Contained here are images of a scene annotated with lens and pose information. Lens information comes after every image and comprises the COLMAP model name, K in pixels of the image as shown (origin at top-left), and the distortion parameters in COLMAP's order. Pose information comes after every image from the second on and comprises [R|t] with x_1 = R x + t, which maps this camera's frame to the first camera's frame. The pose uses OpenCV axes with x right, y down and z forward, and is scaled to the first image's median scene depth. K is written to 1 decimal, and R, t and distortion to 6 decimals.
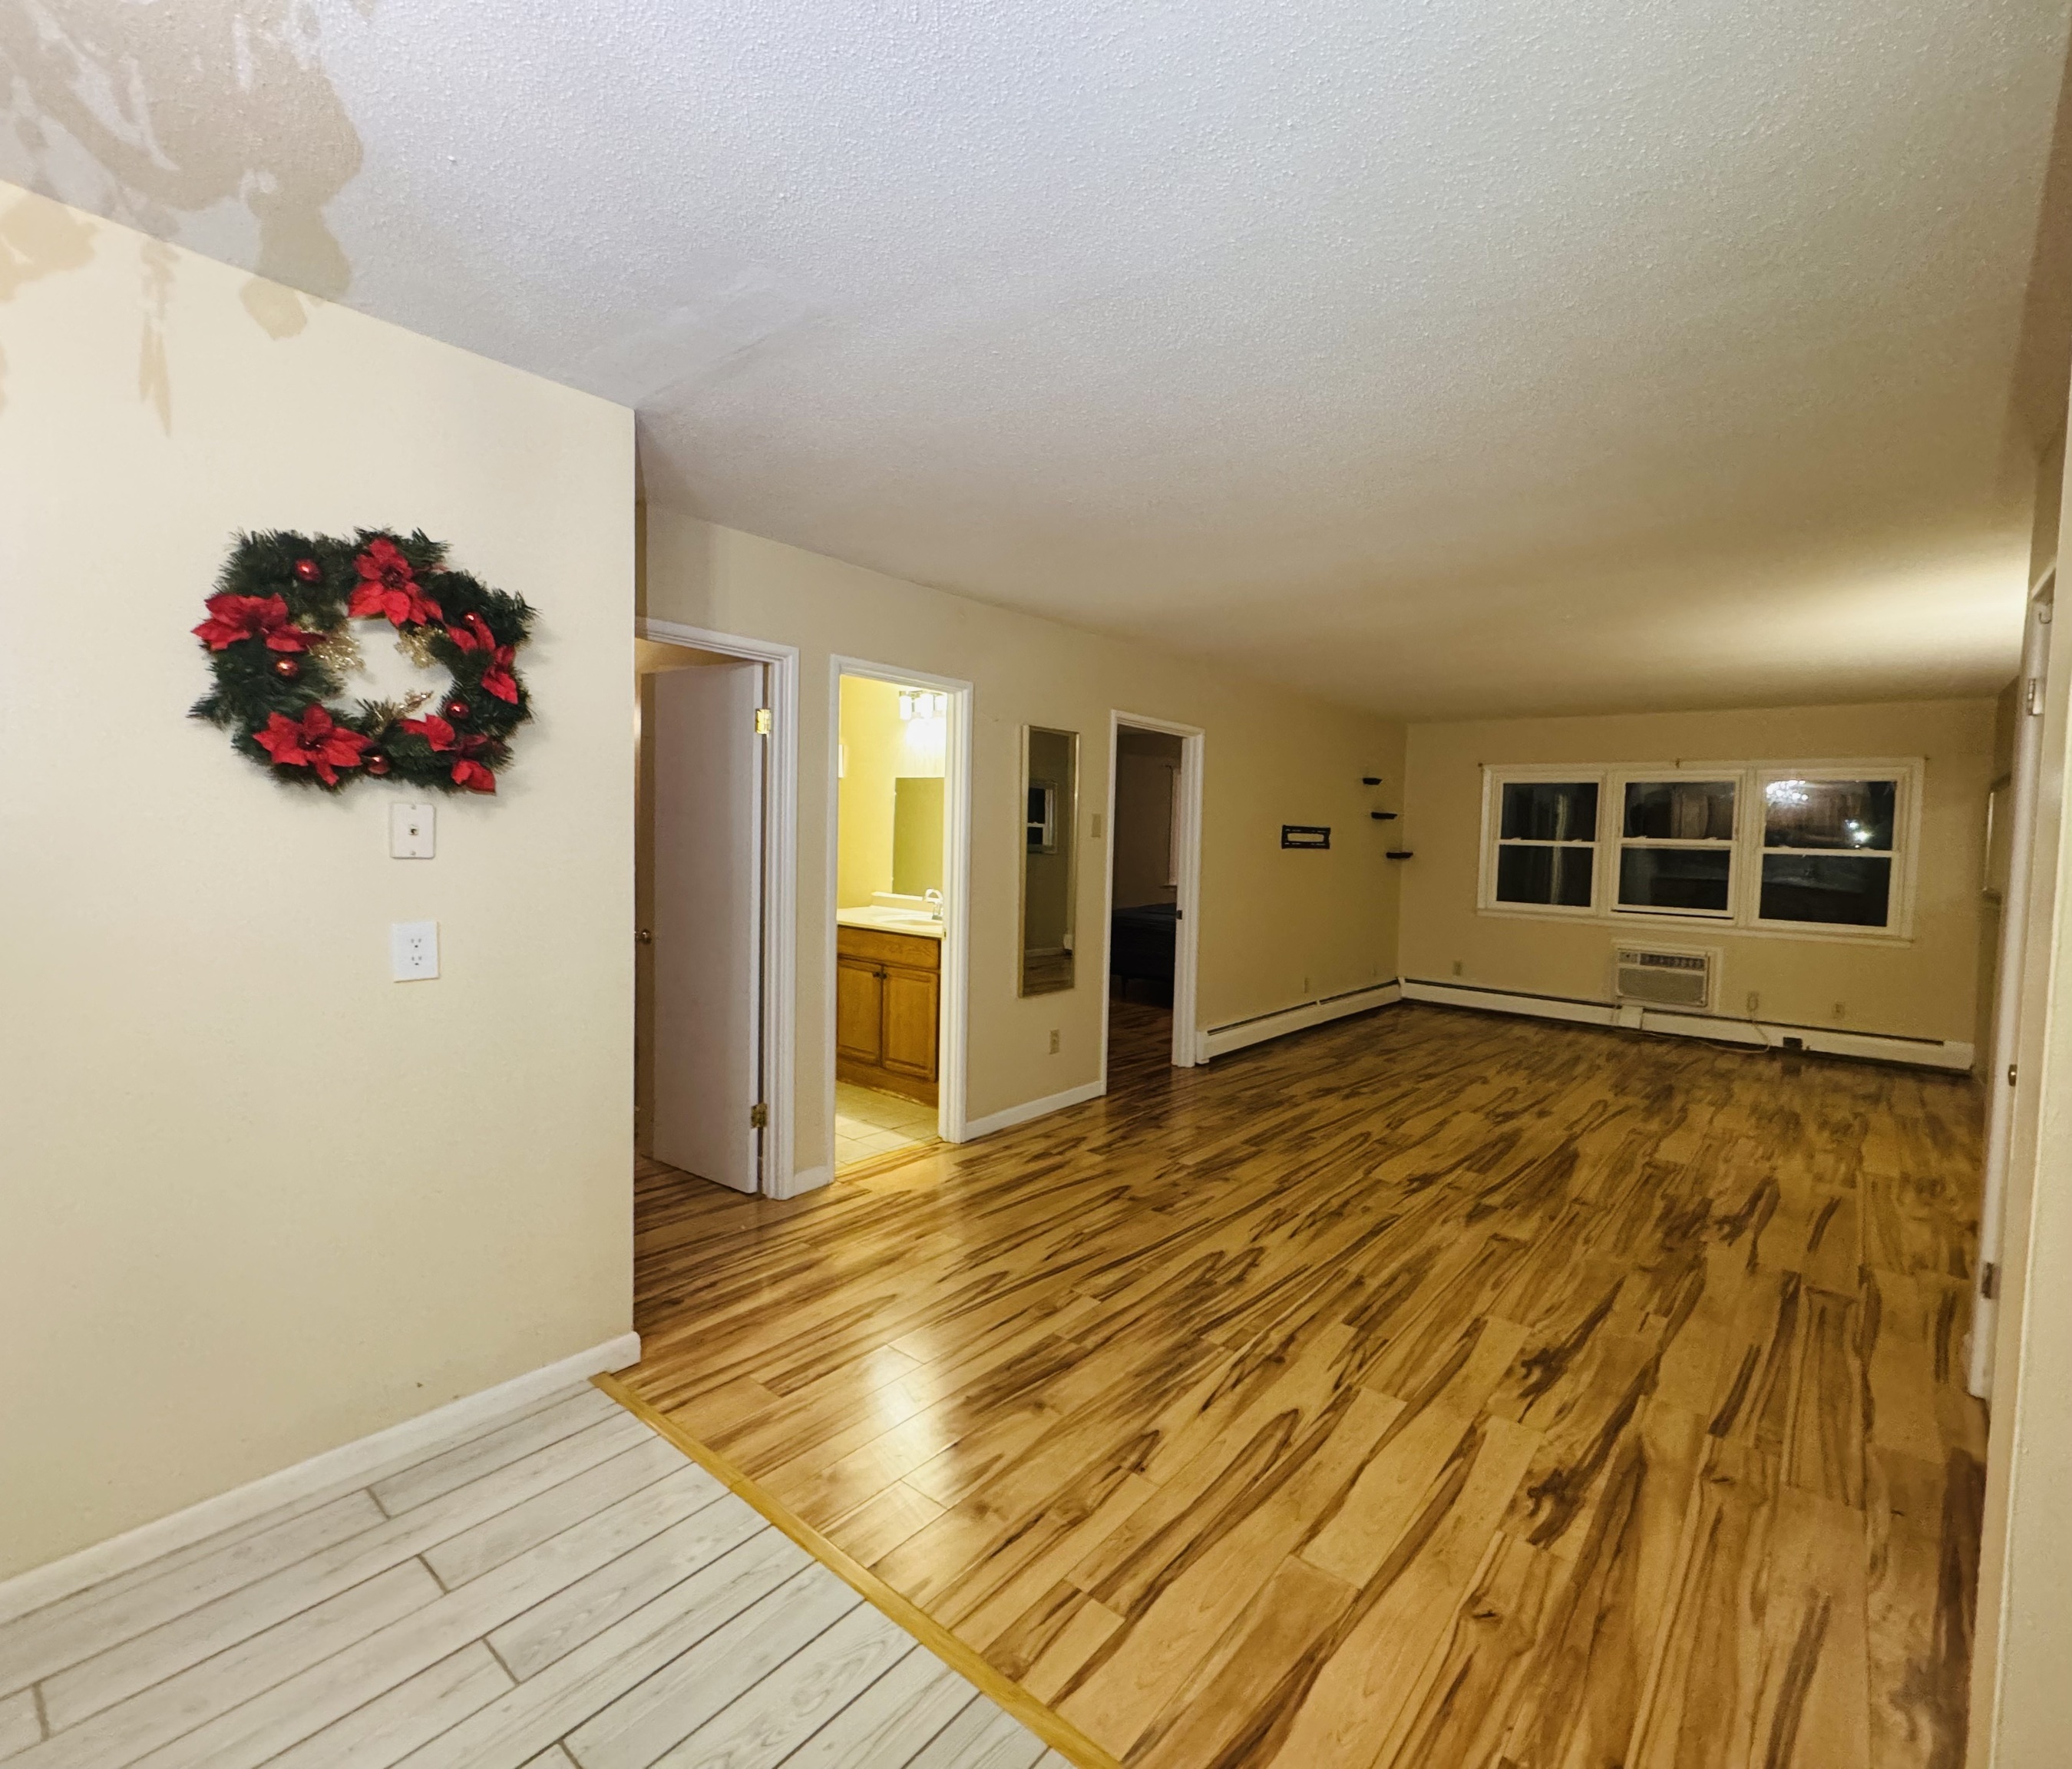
lens RADIAL K [[941.5, 0, 1175.0], [0, 941.5, 883.9], [0, 0, 1]] dist [-0.002640, -0.000006]
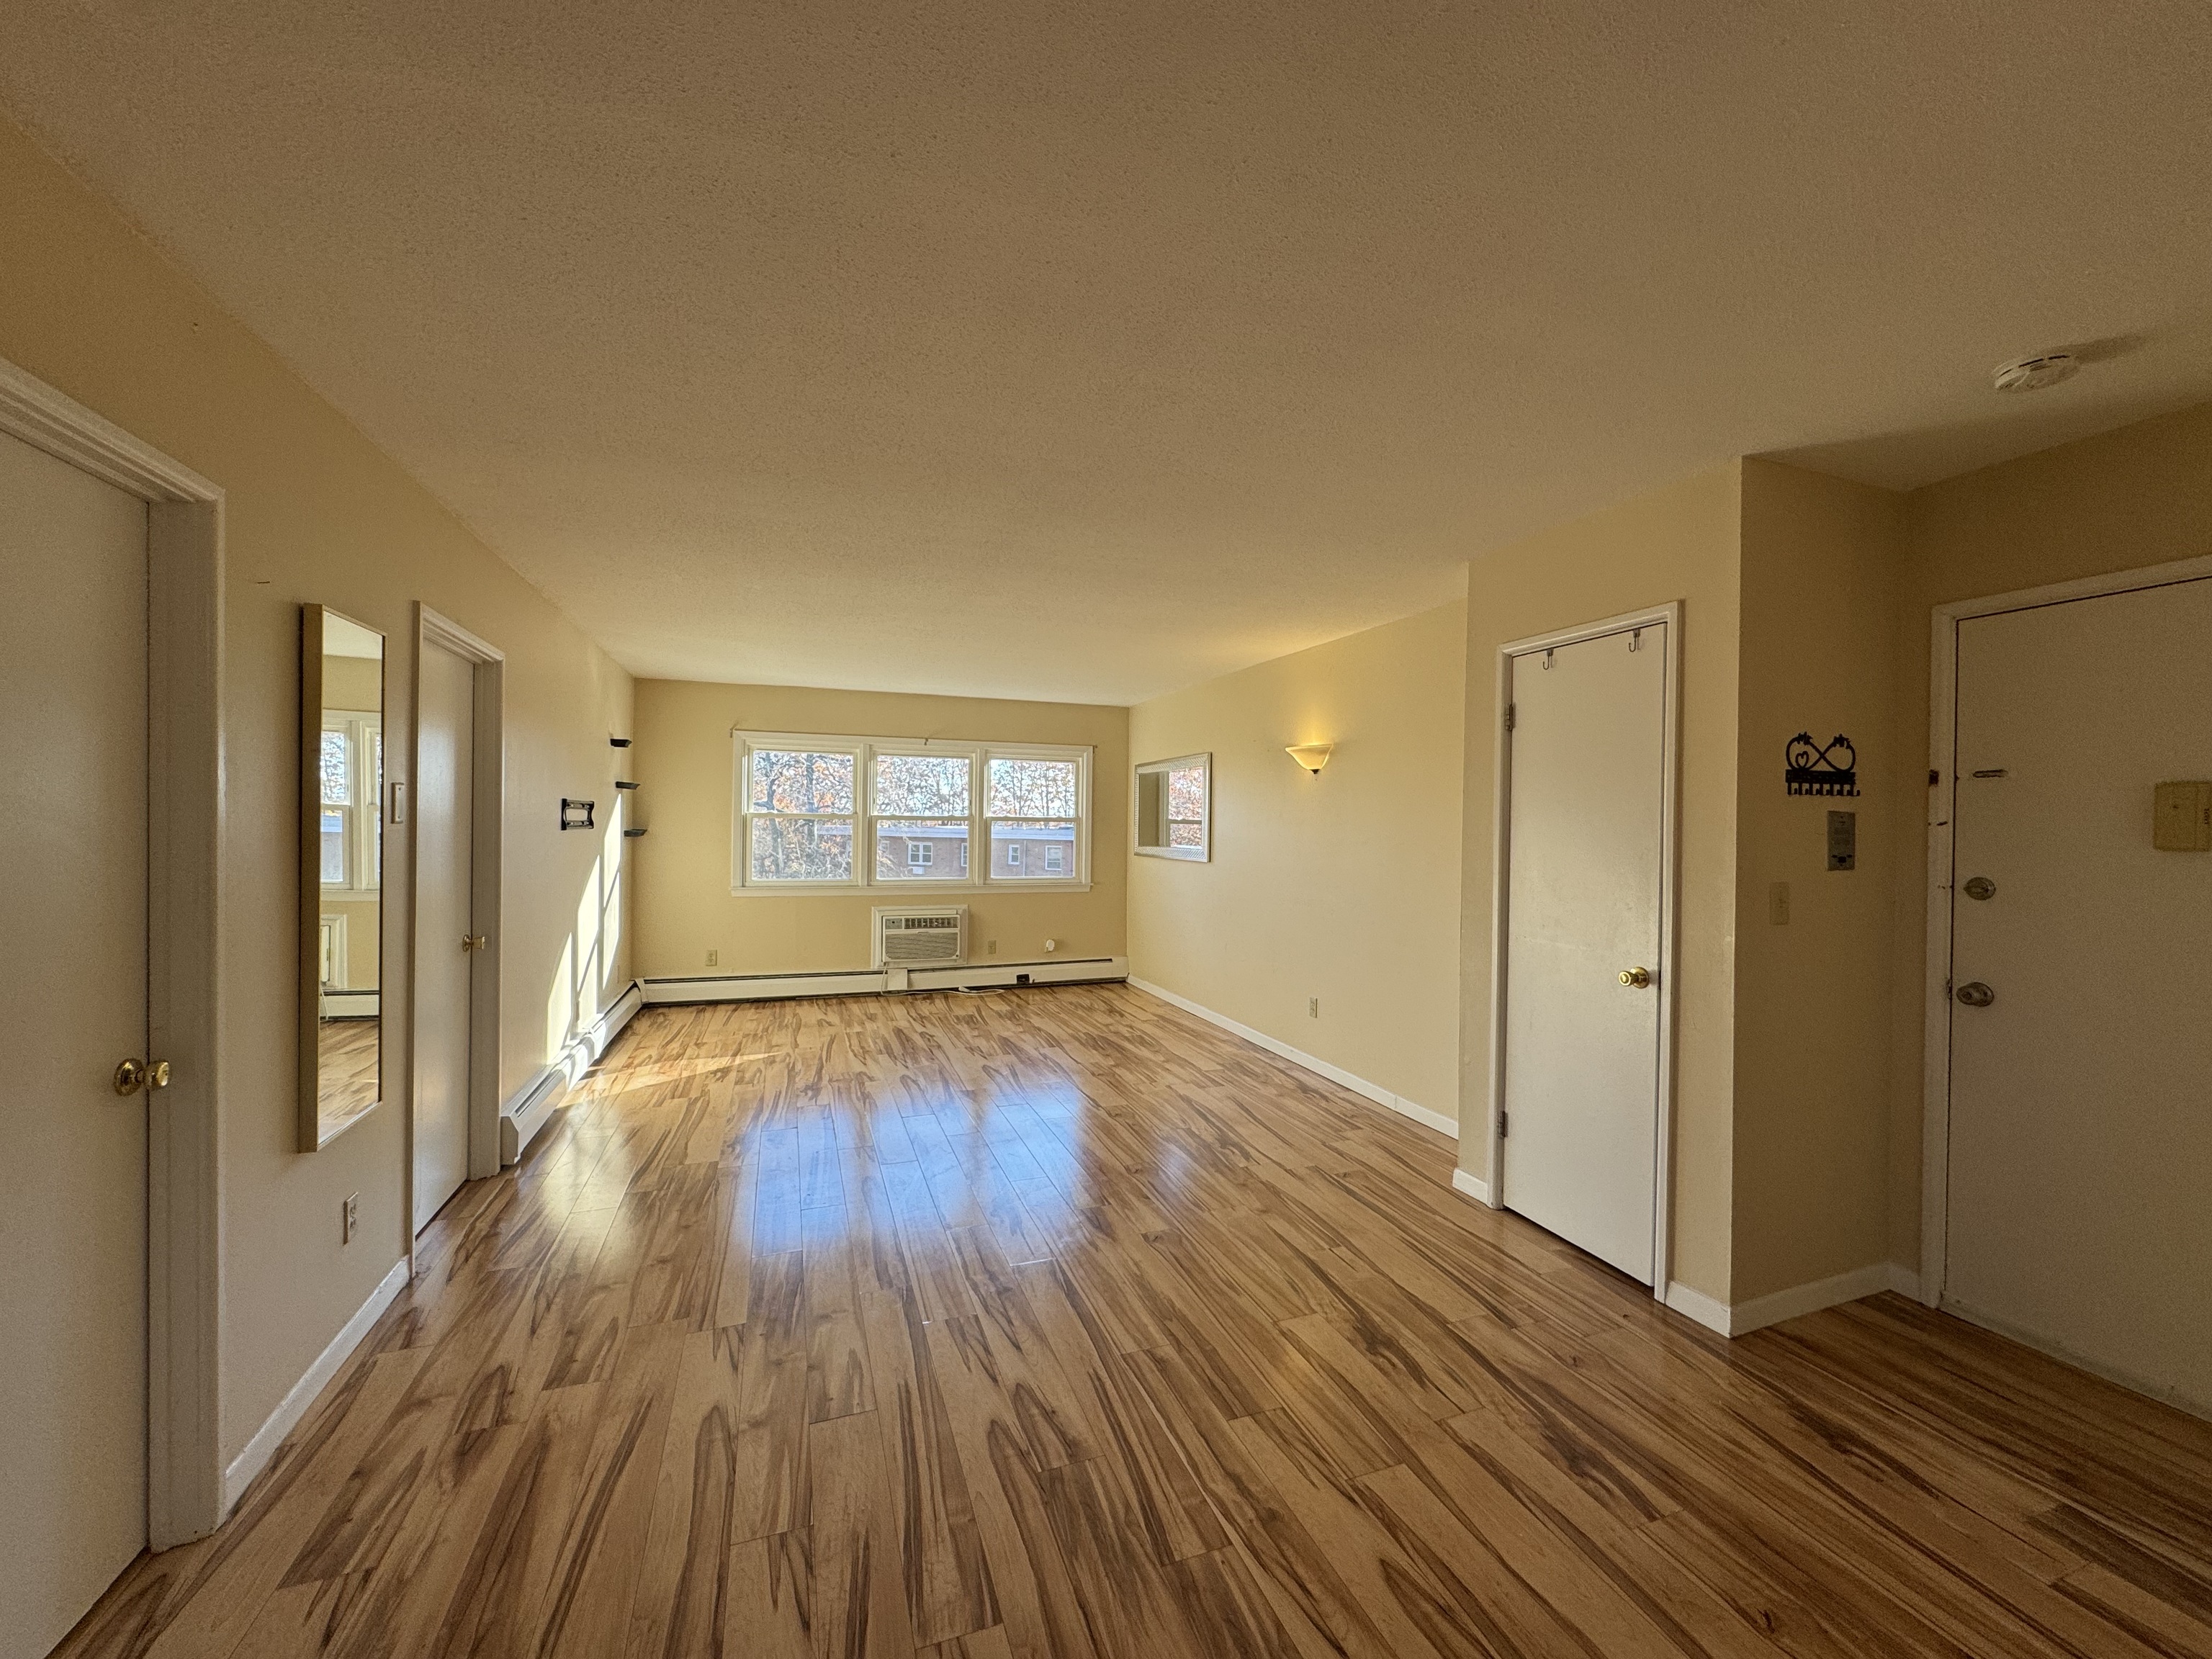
lens RADIAL K [[881.7, 0, 1102.9], [0, 881.7, 828.3], [0, 0, 1]] dist [-0.003273, 0.000293]
pose [[0.566472, -0.029857, 0.823540, -0.396795], [0.047504, 0.998865, 0.003538, -0.042341], [-0.822711, 0.037117, 0.567247, 0.510285]]
